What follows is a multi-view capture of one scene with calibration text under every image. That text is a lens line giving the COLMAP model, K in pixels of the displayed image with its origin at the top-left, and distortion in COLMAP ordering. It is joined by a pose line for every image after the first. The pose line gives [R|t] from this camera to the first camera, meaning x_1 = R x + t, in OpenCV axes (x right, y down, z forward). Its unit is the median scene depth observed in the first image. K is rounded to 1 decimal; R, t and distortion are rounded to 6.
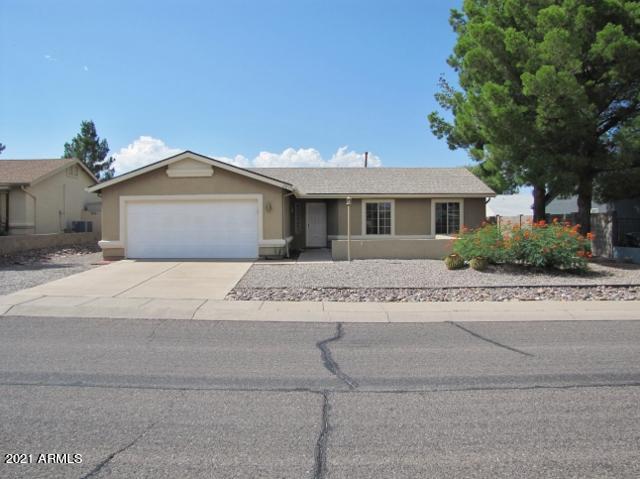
lens RADIAL K [[526.2, 0, 320.0], [0, 526.2, 239.5], [0, 0, 1]] dist [-0.096003, -0.000580]
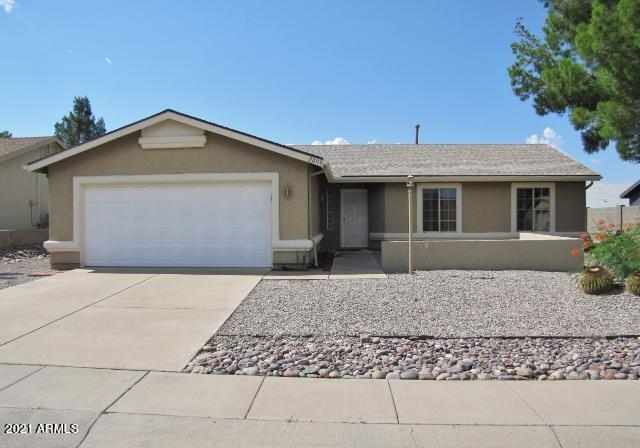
lens RADIAL K [[552.9, 0, 320.0], [0, 552.9, 224.0], [0, 0, 1]] dist [-0.001885, -0.000758]
pose [[0.998457, -0.000303, -0.055534, -0.013410], [-0.000749, 0.999821, -0.018920, -0.005794], [0.055530, 0.018932, 0.998278, 0.237812]]
